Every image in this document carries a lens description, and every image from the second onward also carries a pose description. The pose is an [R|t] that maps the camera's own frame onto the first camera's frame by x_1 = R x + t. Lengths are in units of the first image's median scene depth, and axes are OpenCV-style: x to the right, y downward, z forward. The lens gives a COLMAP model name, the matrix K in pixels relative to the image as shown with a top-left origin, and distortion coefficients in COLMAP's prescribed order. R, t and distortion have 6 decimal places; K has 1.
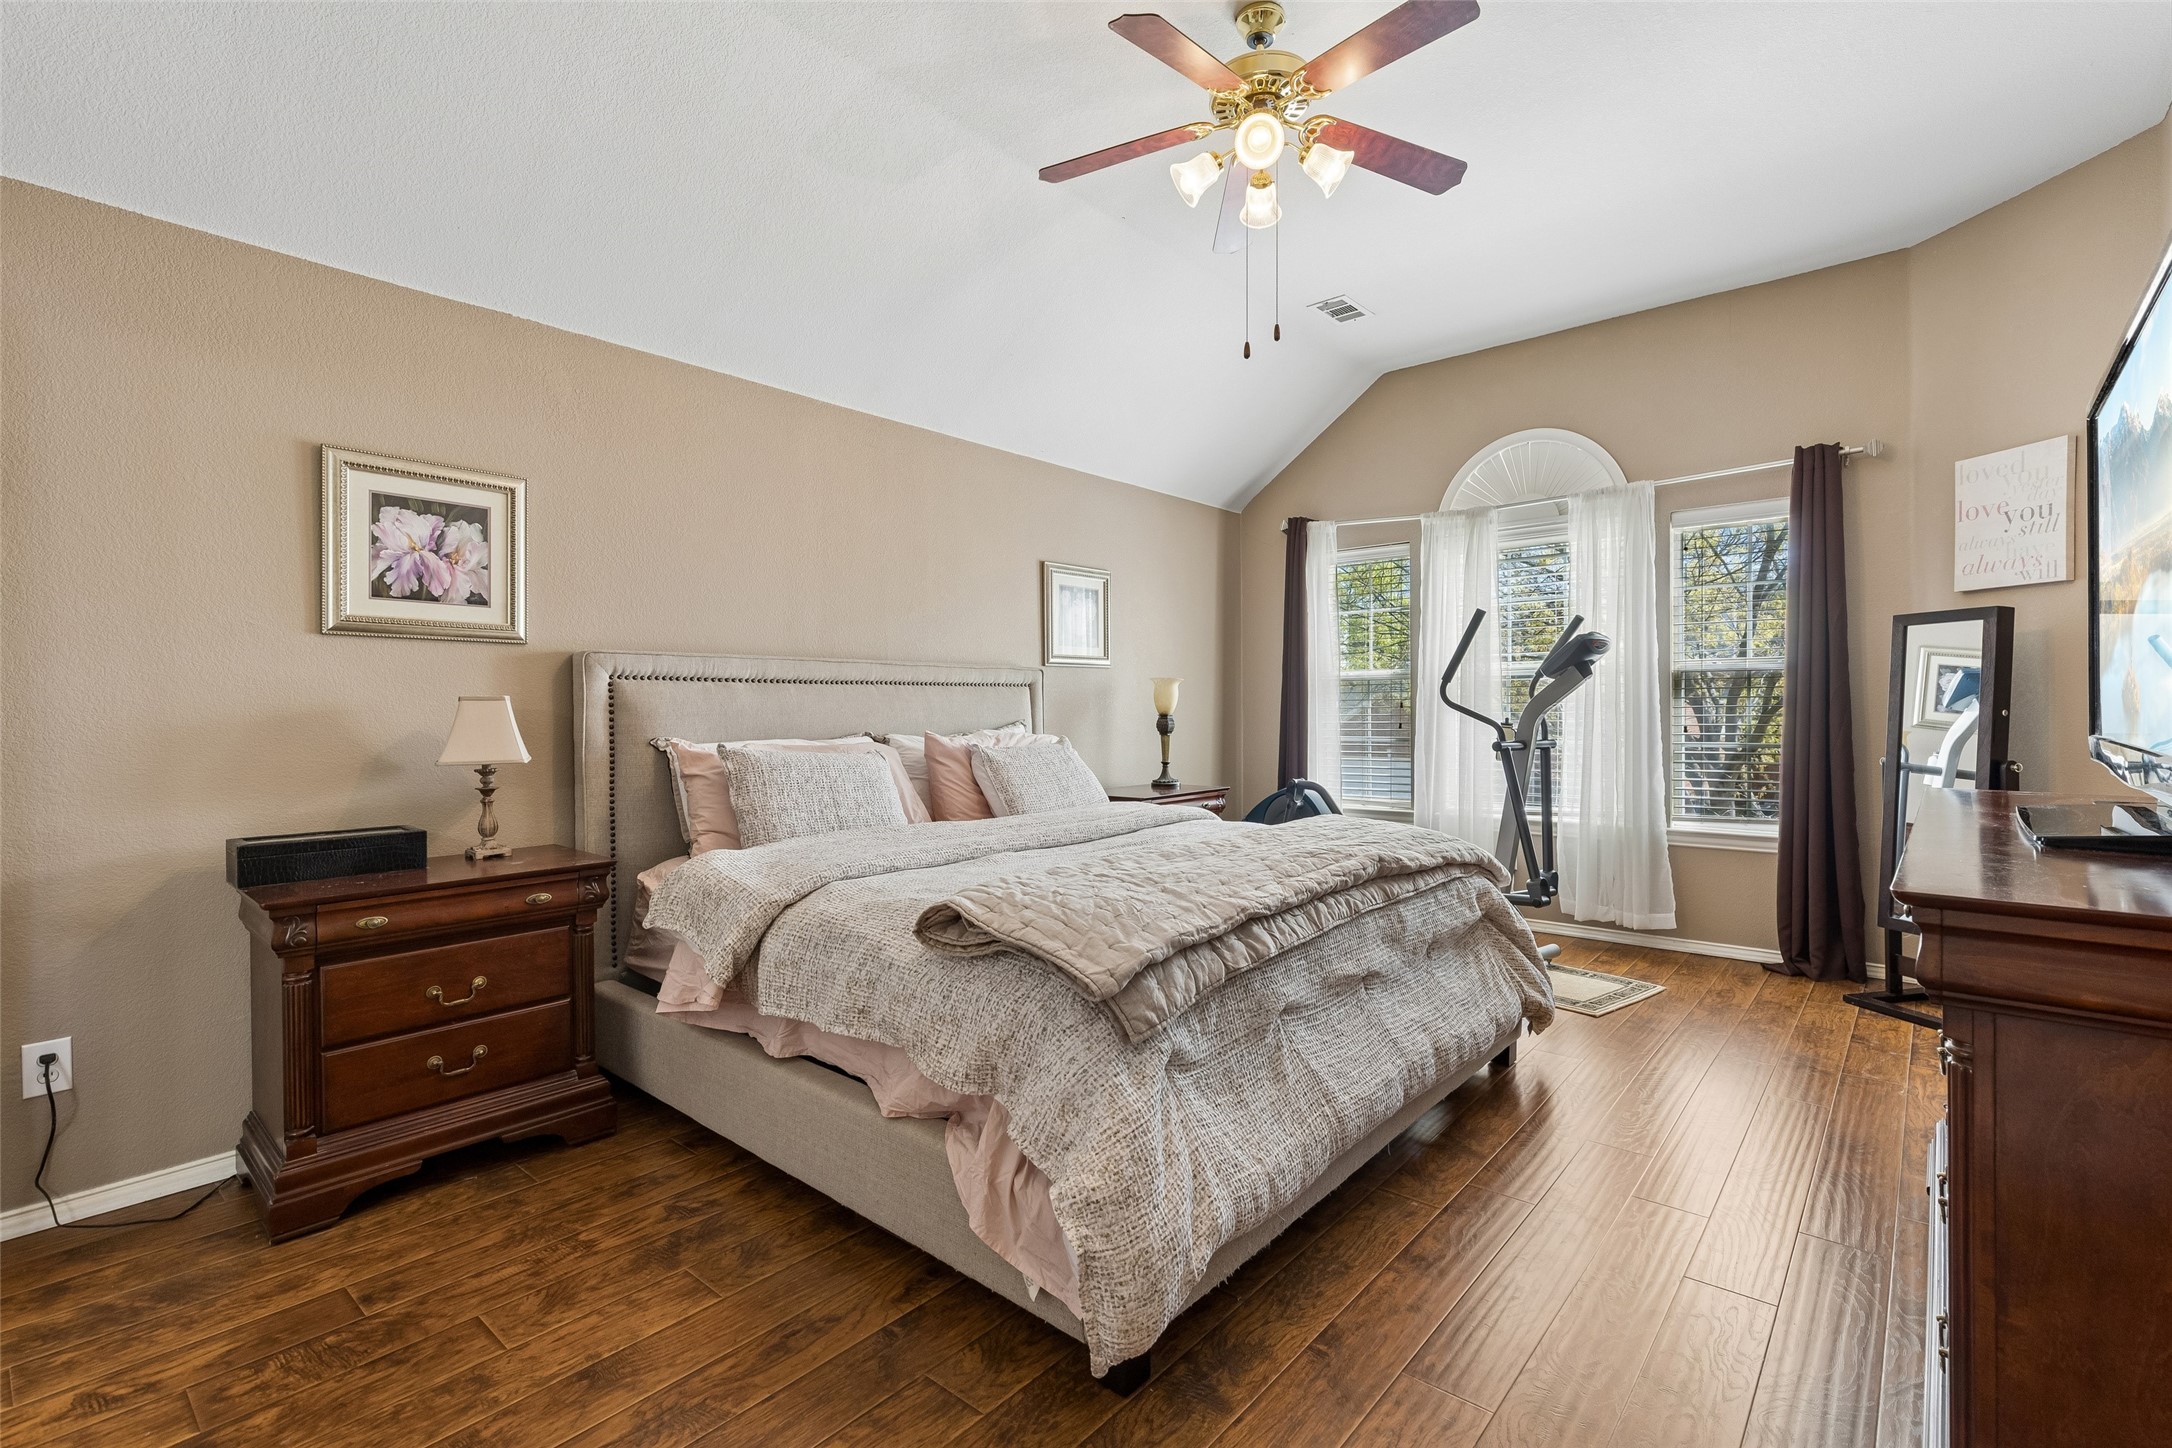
lens RADIAL K [[992.2, 0, 1091.1], [0, 992.2, 720.4], [0, 0, 1]] dist [0.006528, 0.001124]
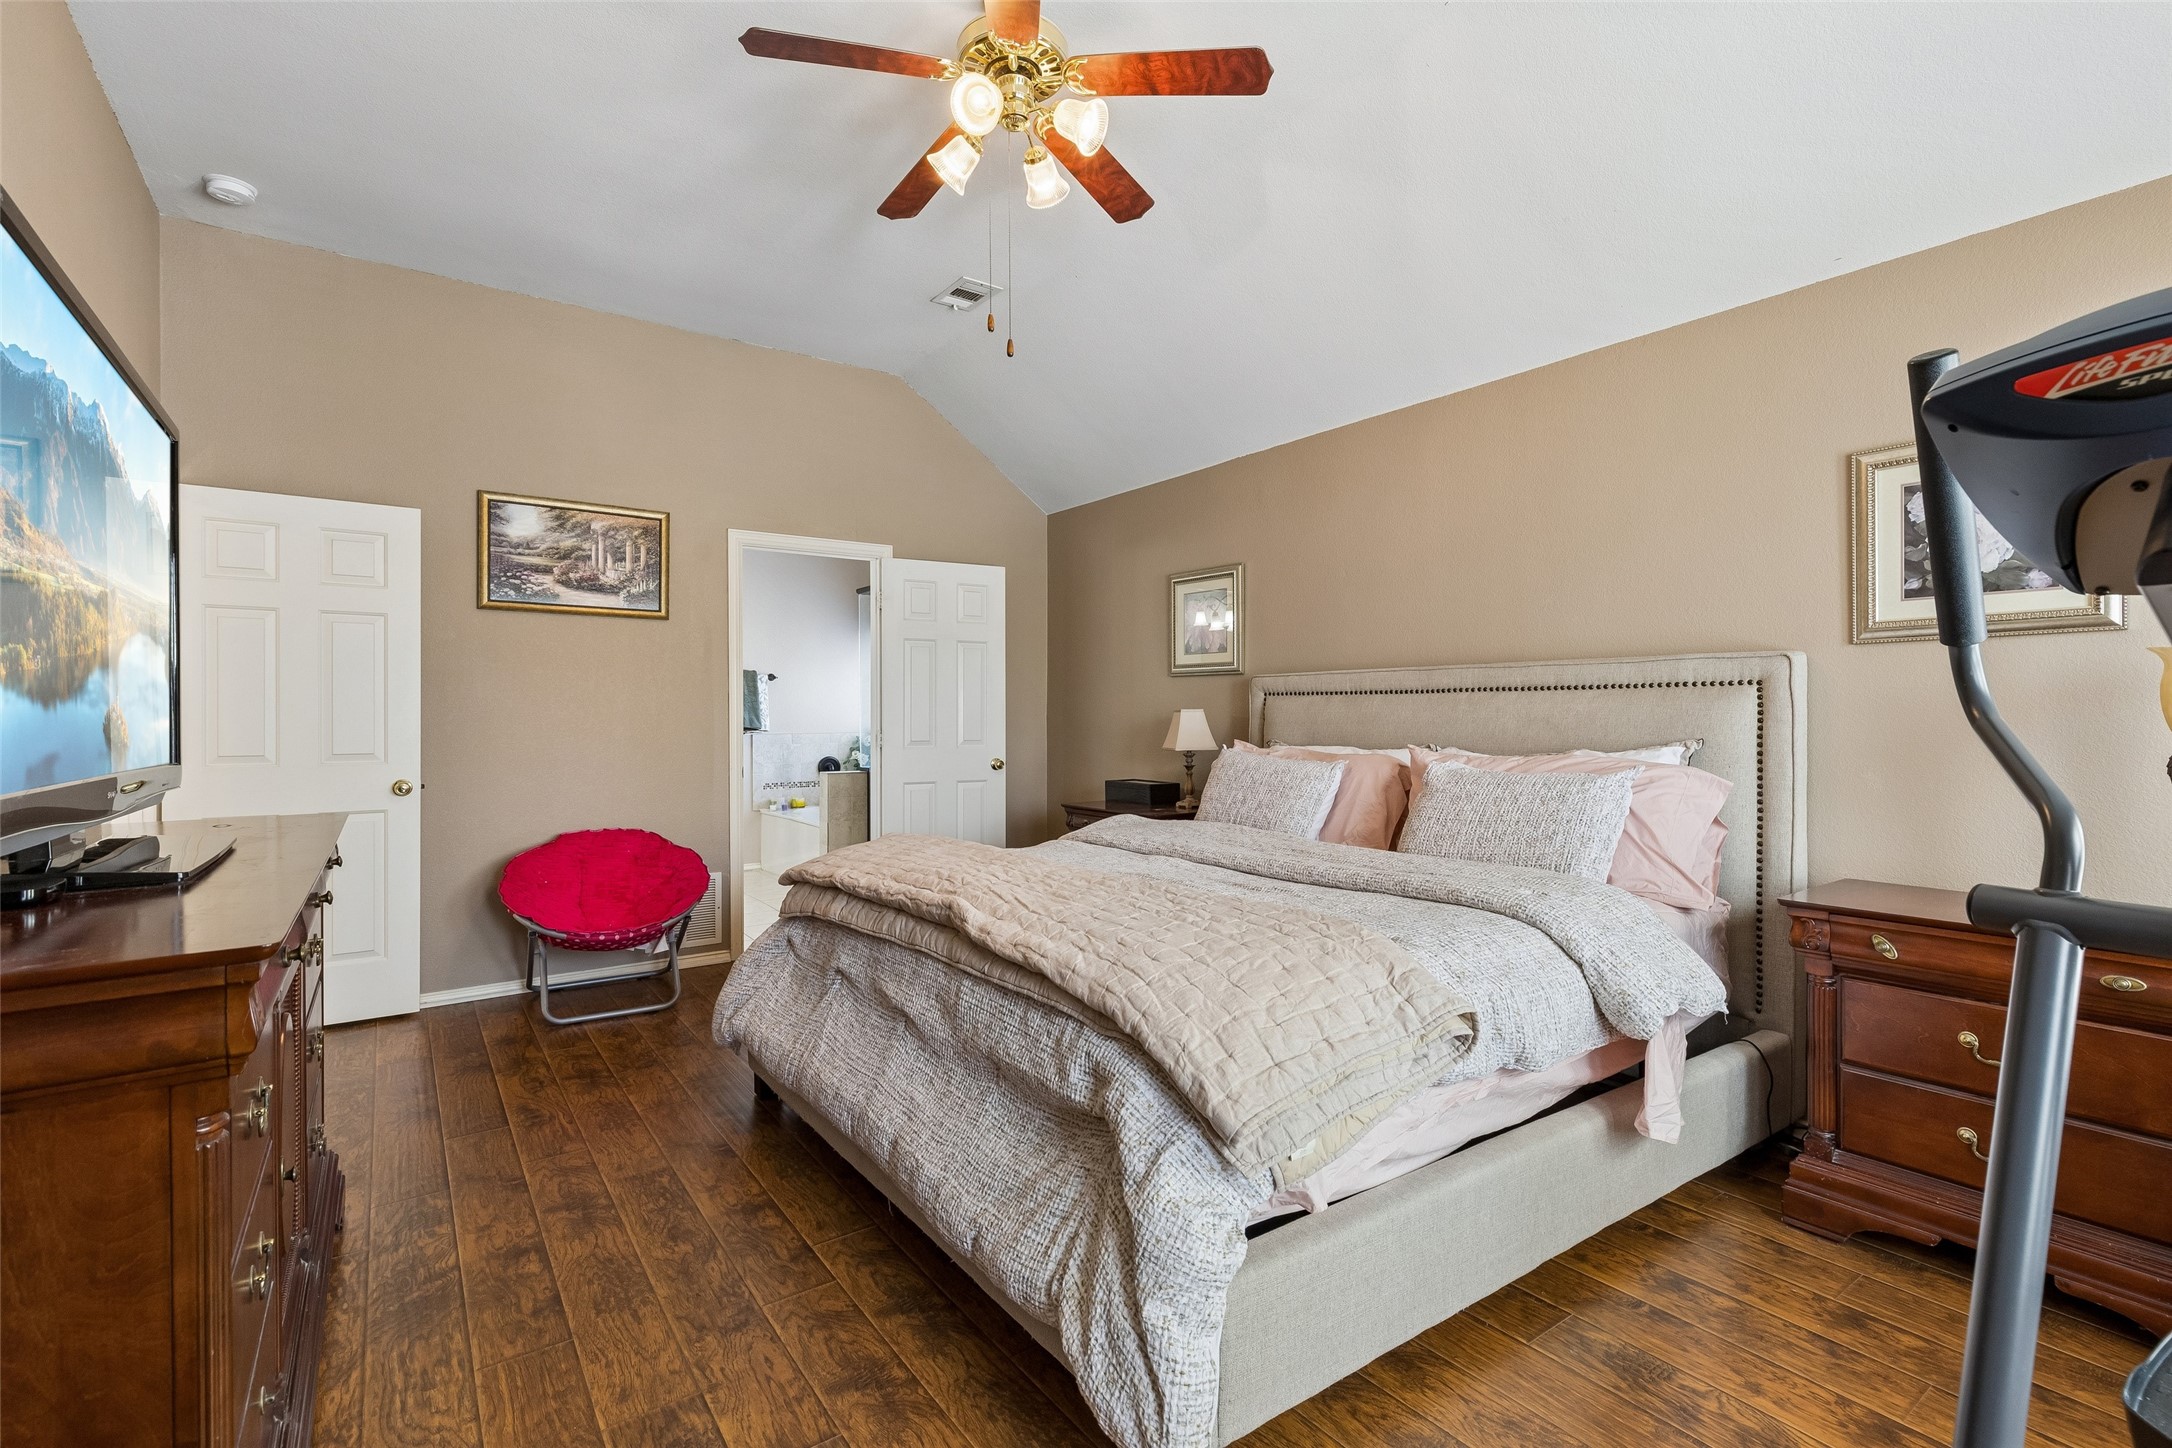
lens RADIAL K [[992.2, 0, 1097.1], [0, 992.2, 712.8], [0, 0, 1]] dist [0.006528, 0.001124]
pose [[-0.240023, 0.006482, -0.970746, 1.159354], [-0.004507, 0.999959, 0.007791, -0.035220], [0.970757, 0.006245, -0.239984, 1.421511]]
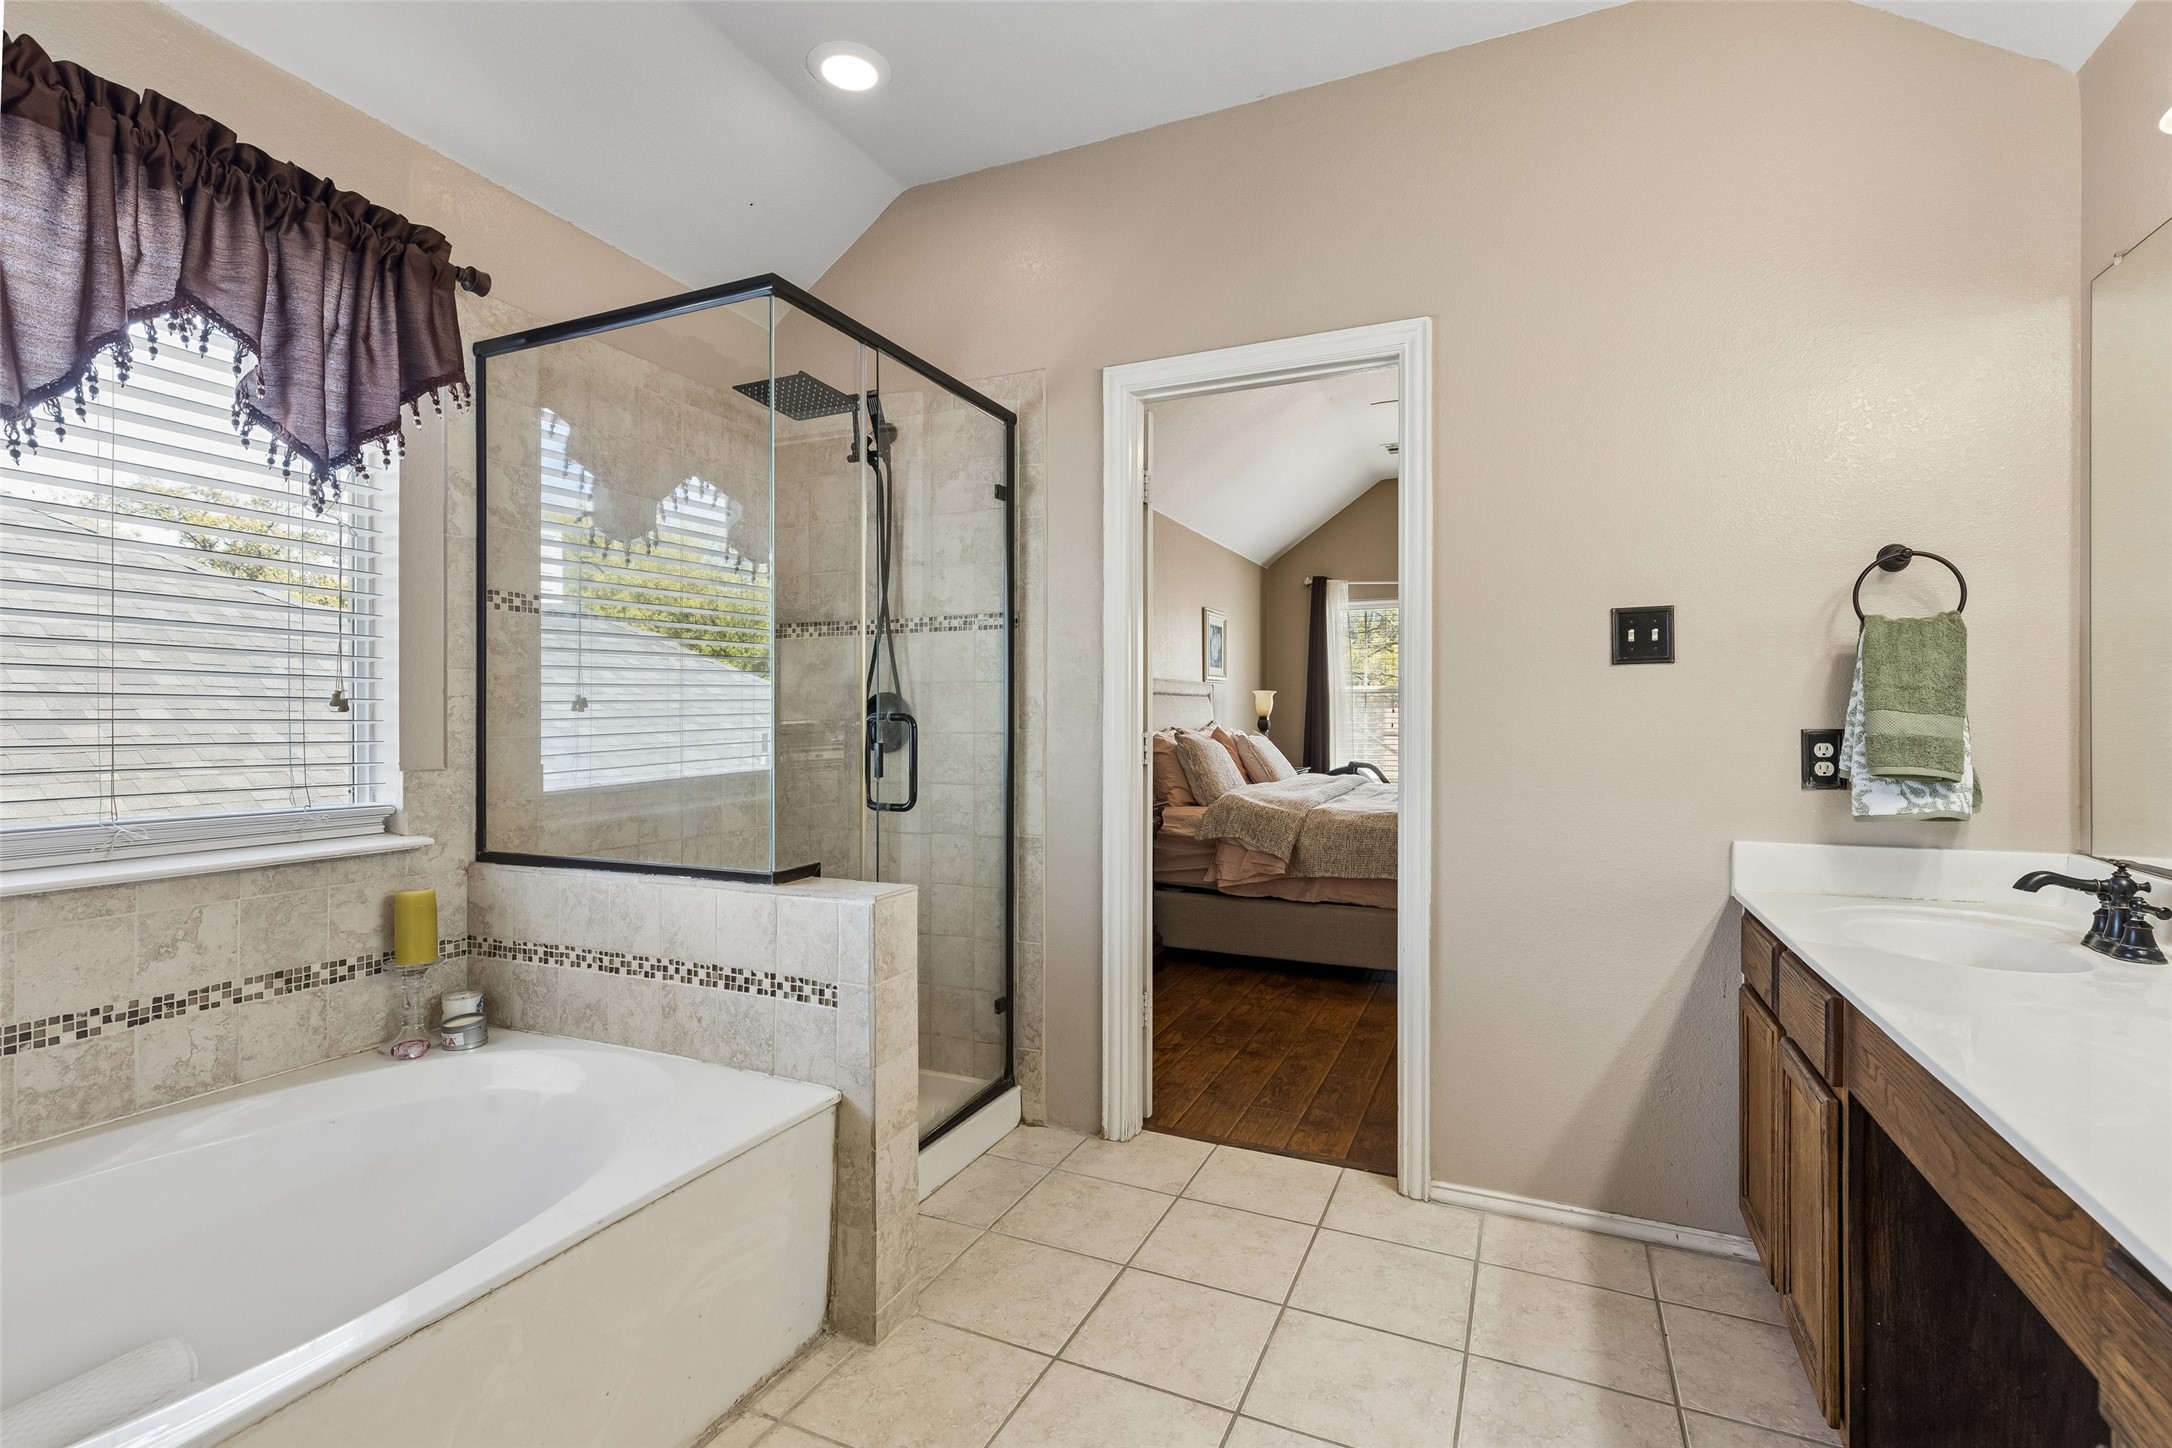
lens RADIAL K [[992.2, 0, 1093.2], [0, 992.2, 720.1], [0, 0, 1]] dist [0.006528, 0.001124]
pose [[0.961883, -0.001463, 0.273457, -0.672637], [0.002909, 0.999984, -0.004883, 0.007010], [-0.273445, 0.005493, 0.961872, -0.362036]]
